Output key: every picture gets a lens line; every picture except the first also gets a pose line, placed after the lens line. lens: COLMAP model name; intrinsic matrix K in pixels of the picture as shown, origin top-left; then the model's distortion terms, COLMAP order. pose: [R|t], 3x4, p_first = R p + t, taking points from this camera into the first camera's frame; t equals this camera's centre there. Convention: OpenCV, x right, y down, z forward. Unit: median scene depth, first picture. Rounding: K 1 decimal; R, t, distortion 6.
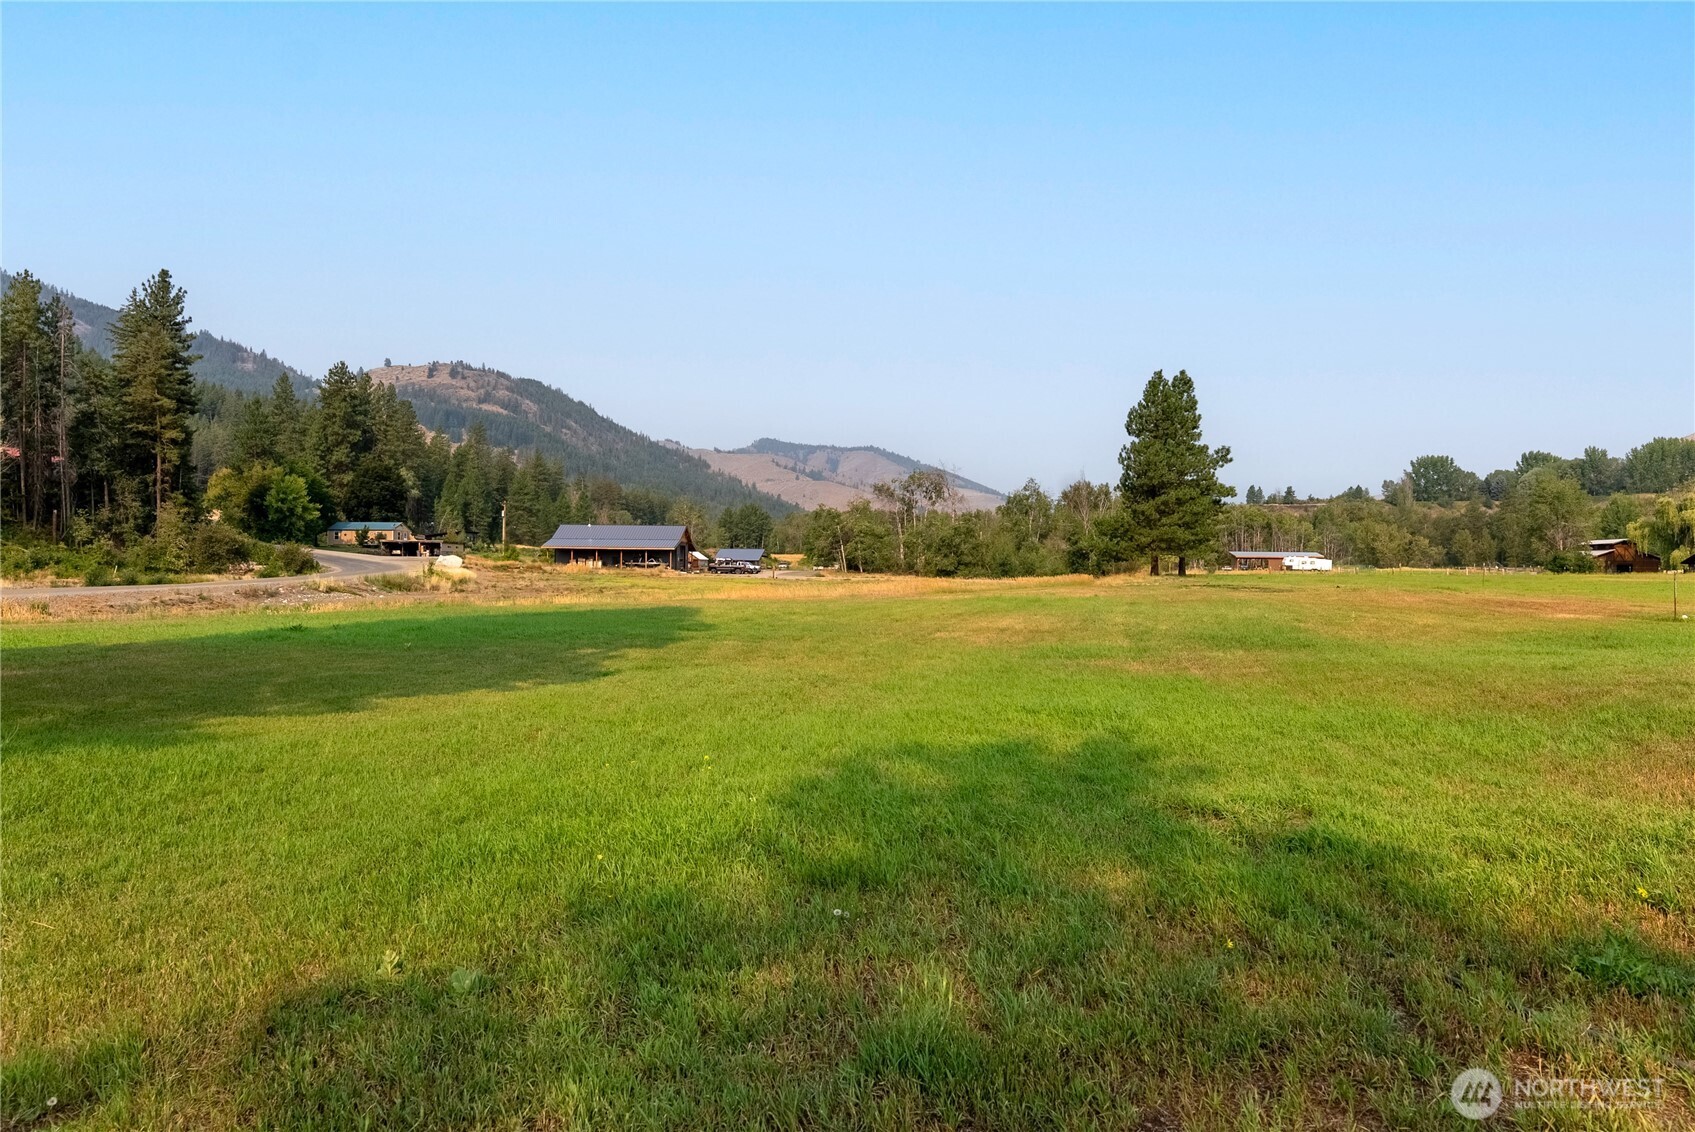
lens RADIAL K [[1163.2, 0, 846.1], [0, 1163.2, 570.4], [0, 0, 1]] dist [0.004486, -0.015369]
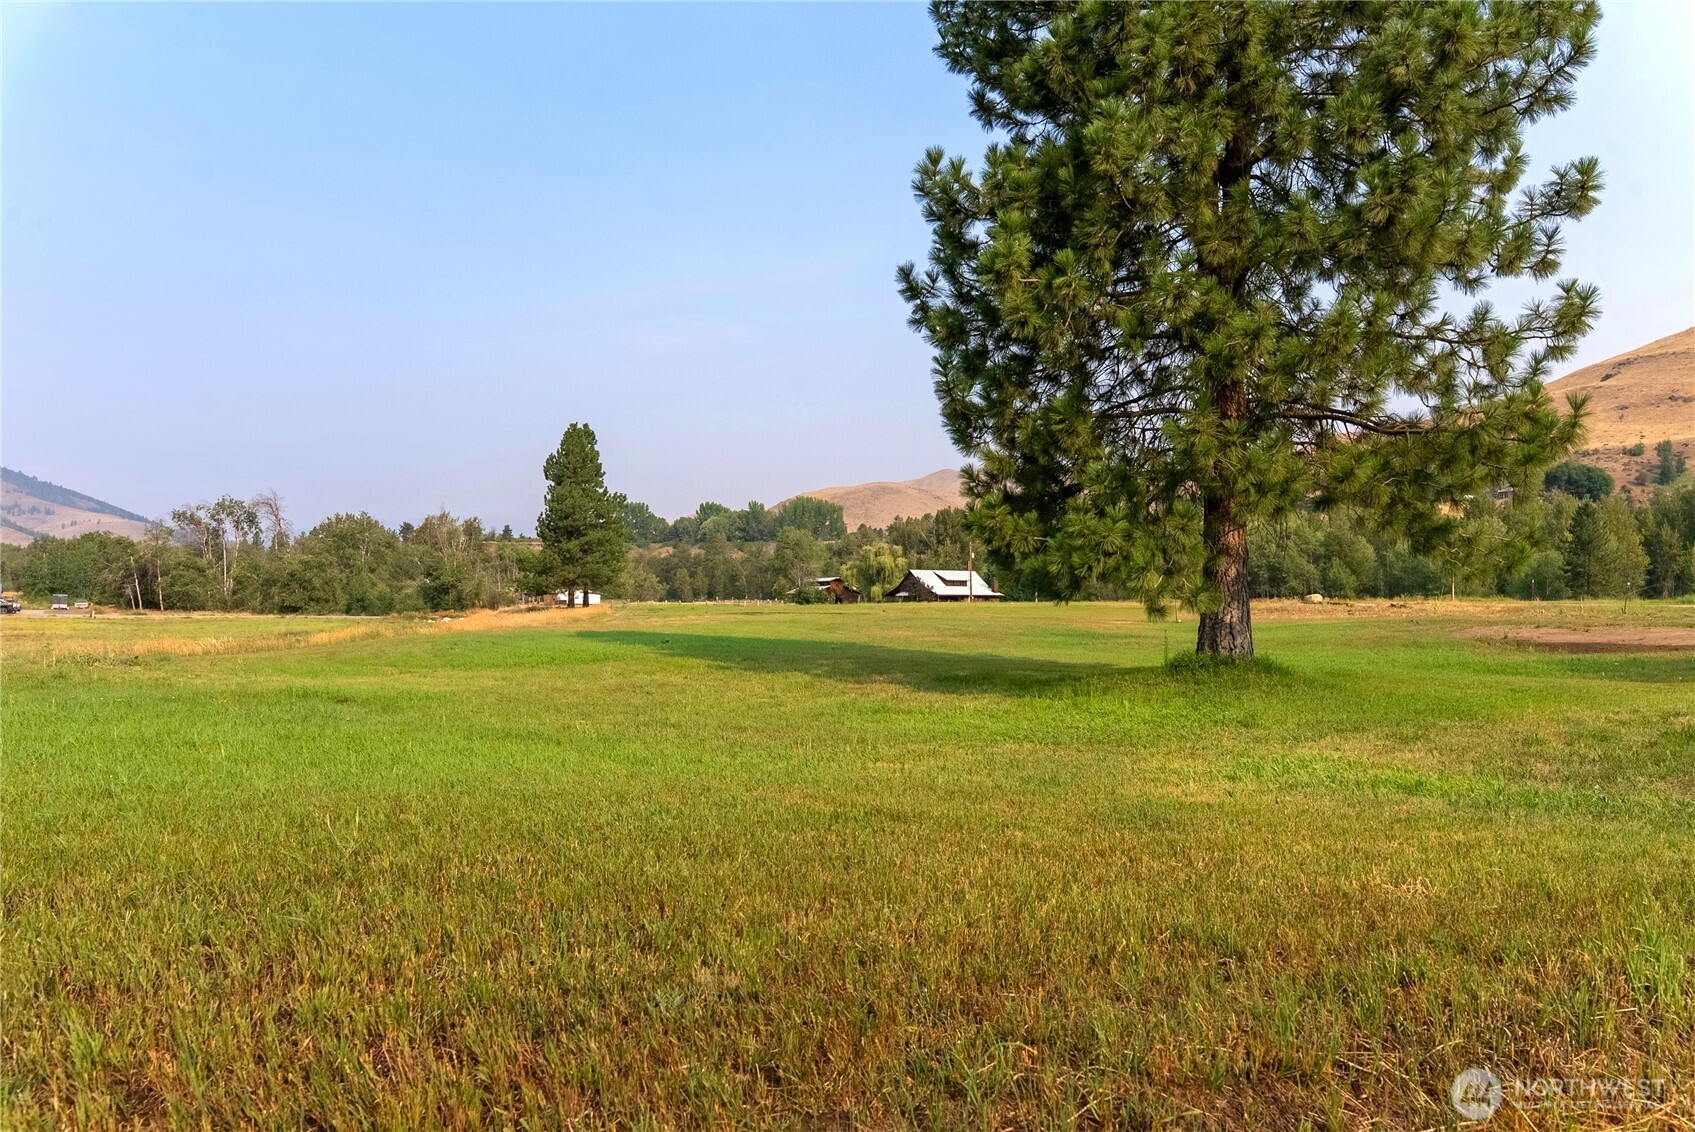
lens RADIAL K [[1163.2, 0, 845.6], [0, 1163.2, 573.5], [0, 0, 1]] dist [0.004486, -0.015369]
pose [[0.779692, 0.008294, 0.626109, -0.038523], [0.009488, 0.999641, -0.025058, 0.000248], [-0.626092, 0.025478, 0.779333, -0.003714]]
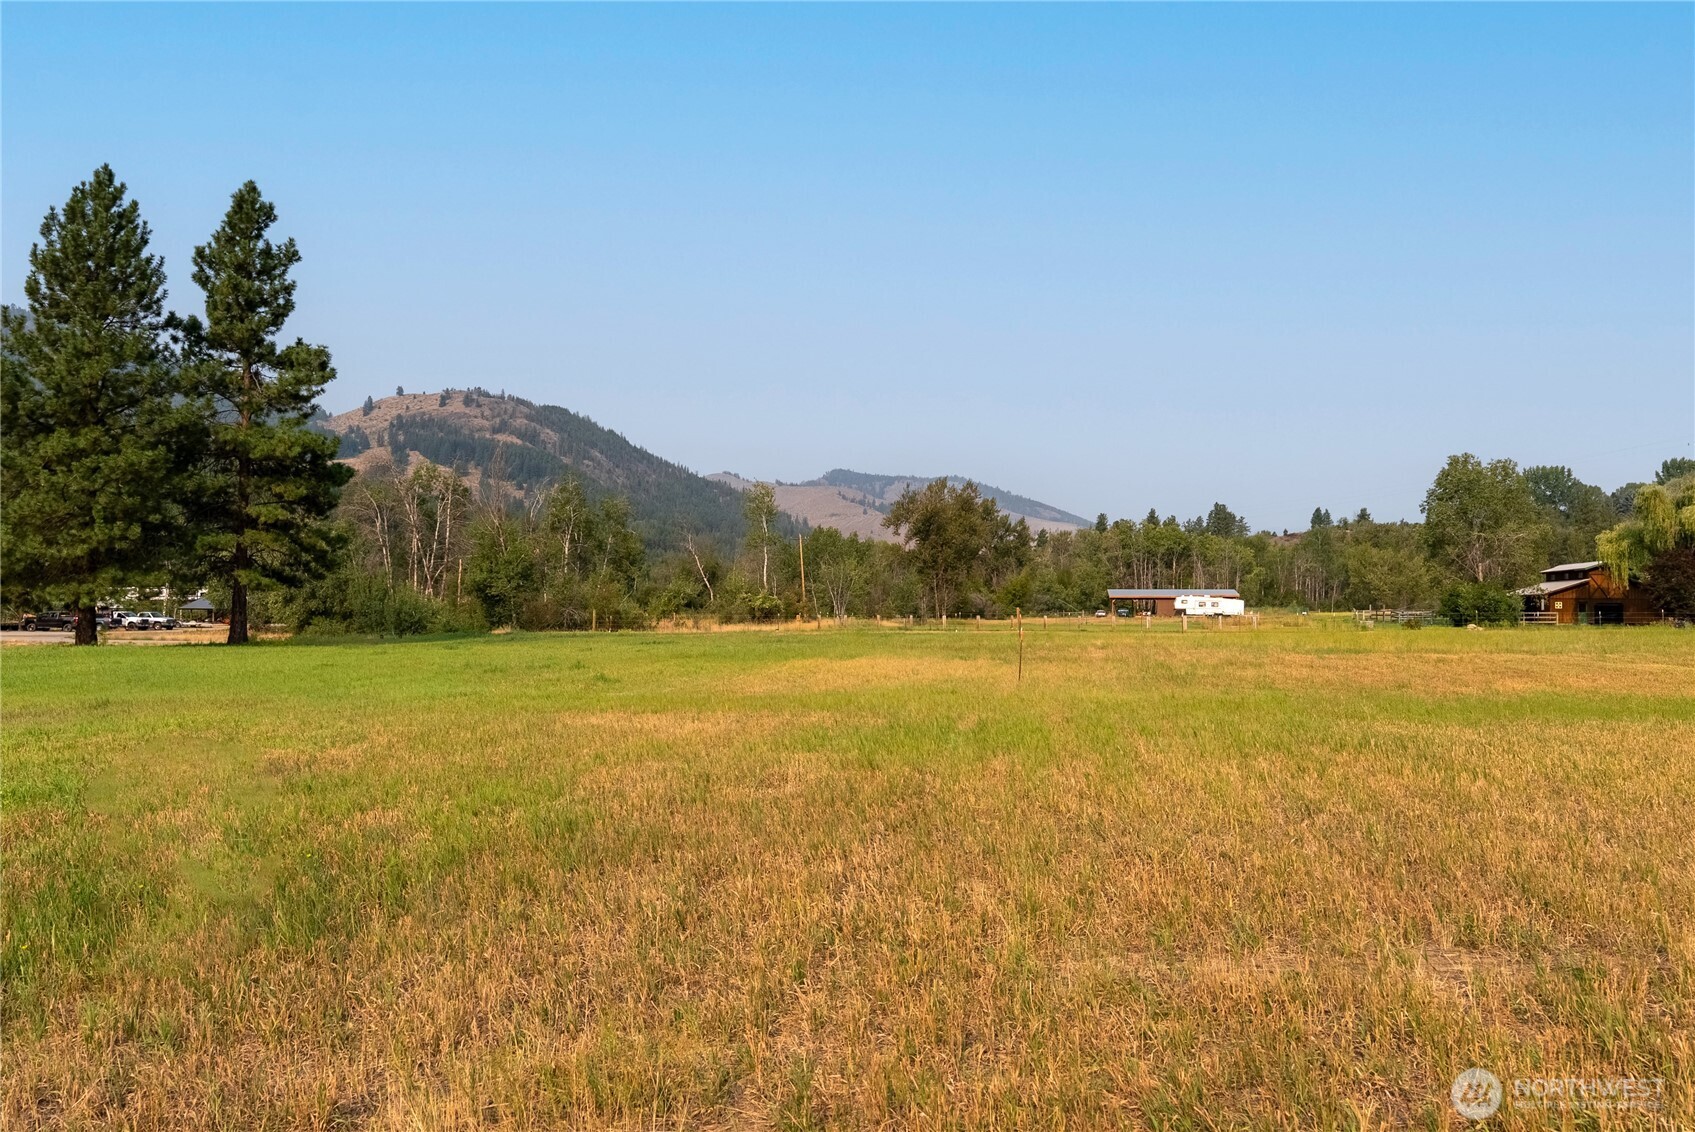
lens RADIAL K [[1283.0, 0, 848.7], [0, 1283.0, 567.0], [0, 0, 1]] dist [0.010249, -0.001468]
pose [[0.997082, -0.010431, -0.075623, 0.100930], [0.007579, 0.999253, -0.037903, -0.000775], [0.075962, 0.037219, 0.996416, 0.098254]]
